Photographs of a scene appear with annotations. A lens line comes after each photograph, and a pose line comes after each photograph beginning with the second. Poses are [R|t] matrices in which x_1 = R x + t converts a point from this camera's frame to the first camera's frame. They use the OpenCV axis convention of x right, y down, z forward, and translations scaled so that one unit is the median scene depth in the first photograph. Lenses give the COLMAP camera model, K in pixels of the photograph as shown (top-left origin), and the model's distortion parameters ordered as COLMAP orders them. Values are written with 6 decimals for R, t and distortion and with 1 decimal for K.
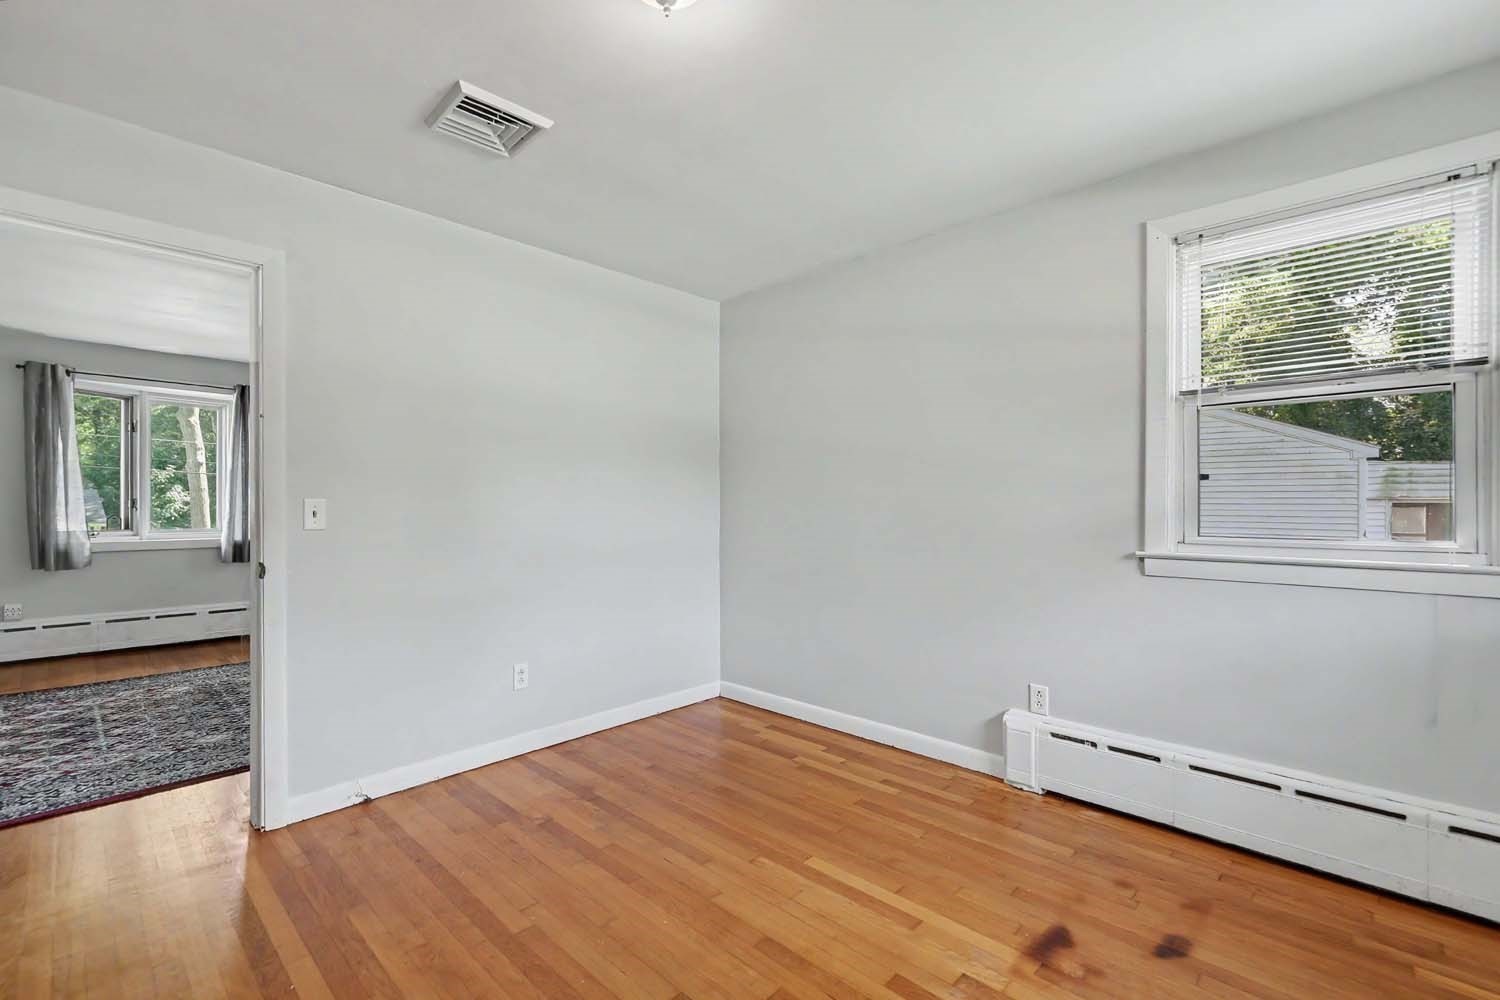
lens RADIAL K [[656.0, 0, 751.1], [0, 656.0, 507.9], [0, 0, 1]] dist [0.002390, -0.000439]
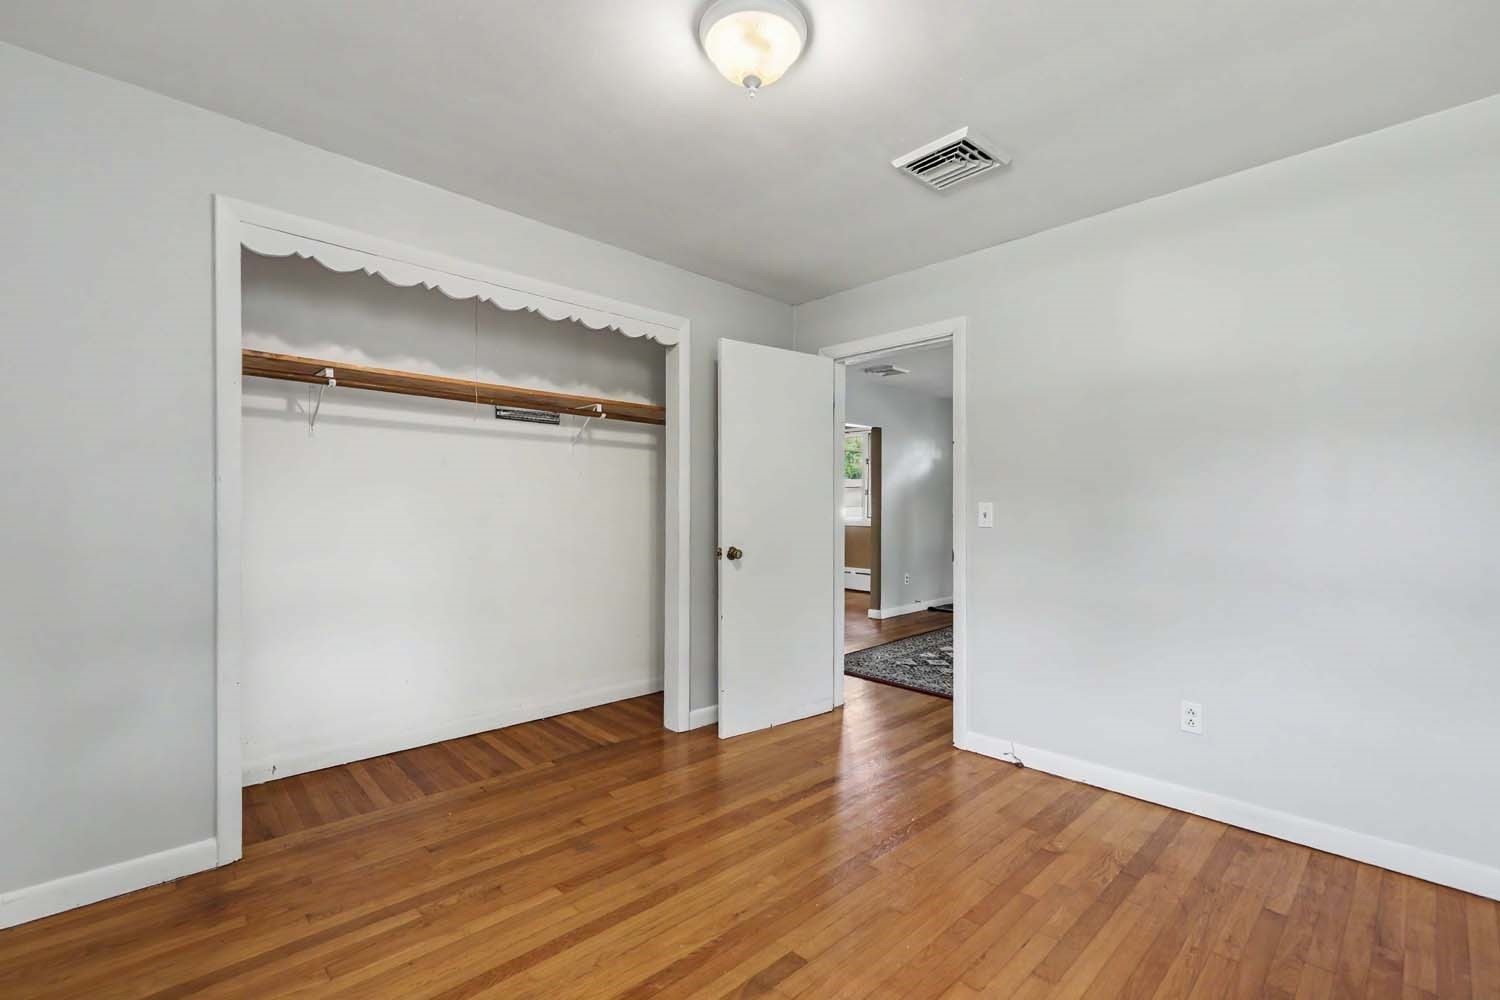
lens RADIAL K [[656.0, 0, 746.9], [0, 656.0, 512.0], [0, 0, 1]] dist [0.002390, -0.000439]
pose [[-0.058699, 0.001594, -0.998274, 0.614434], [-0.005086, 0.999985, 0.001896, 0.003401], [0.998263, 0.005189, -0.058690, 0.614135]]
